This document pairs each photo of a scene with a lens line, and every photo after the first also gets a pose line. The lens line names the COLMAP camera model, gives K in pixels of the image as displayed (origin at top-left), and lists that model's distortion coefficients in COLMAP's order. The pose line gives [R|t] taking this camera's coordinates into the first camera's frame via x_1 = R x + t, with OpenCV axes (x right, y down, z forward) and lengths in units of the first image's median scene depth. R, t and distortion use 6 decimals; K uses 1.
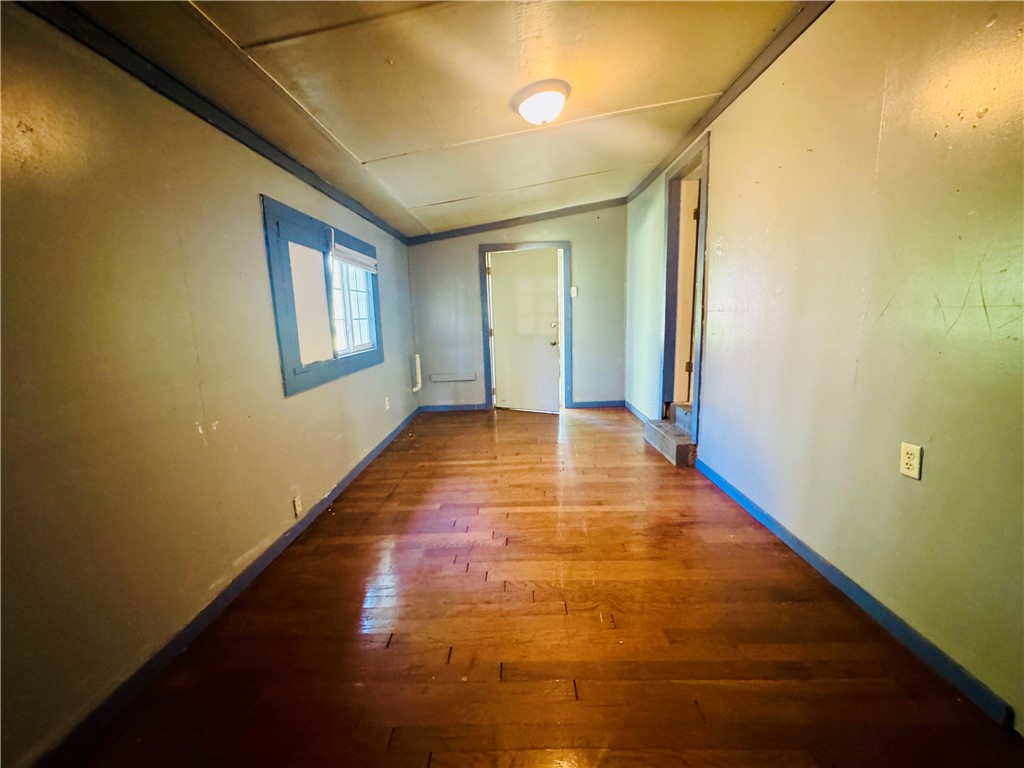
lens RADIAL K [[410.0, 0, 511.1], [0, 410.0, 384.1], [0, 0, 1]] dist [-0.005632, 0.000395]
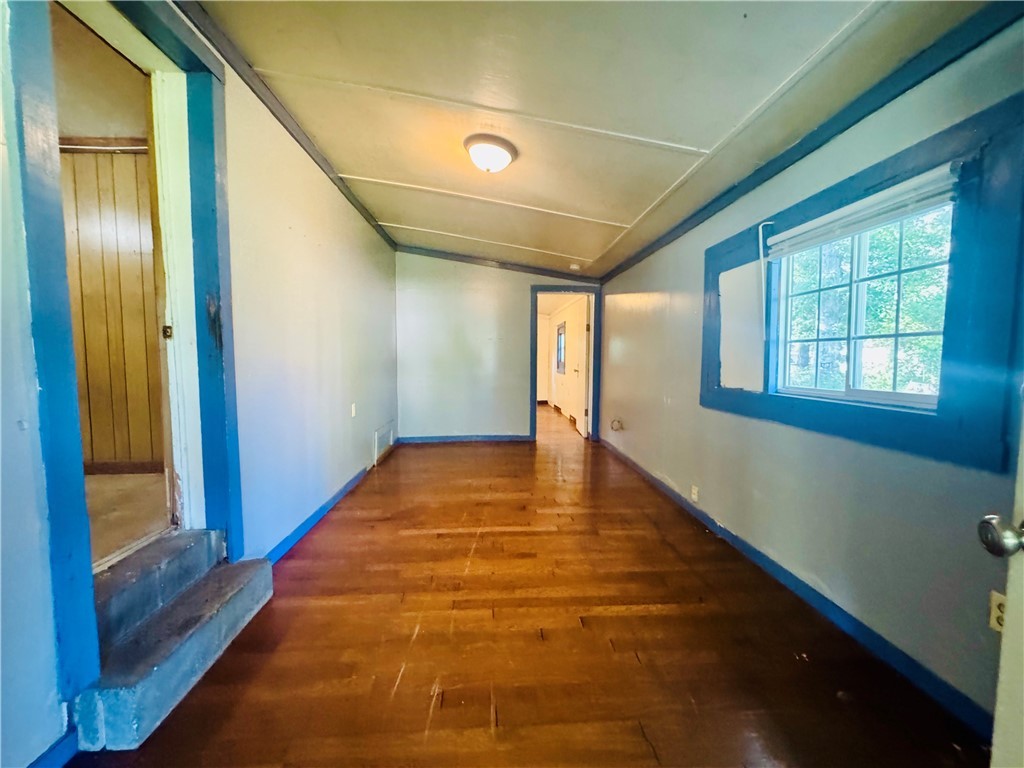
lens RADIAL K [[410.0, 0, 511.1], [0, 410.0, 384.1], [0, 0, 1]] dist [-0.005632, 0.000395]
pose [[-0.996860, 0.034716, -0.071165, 0.085953], [0.016932, 0.971432, 0.236713, -0.252607], [0.077350, 0.234765, -0.968970, 1.626391]]
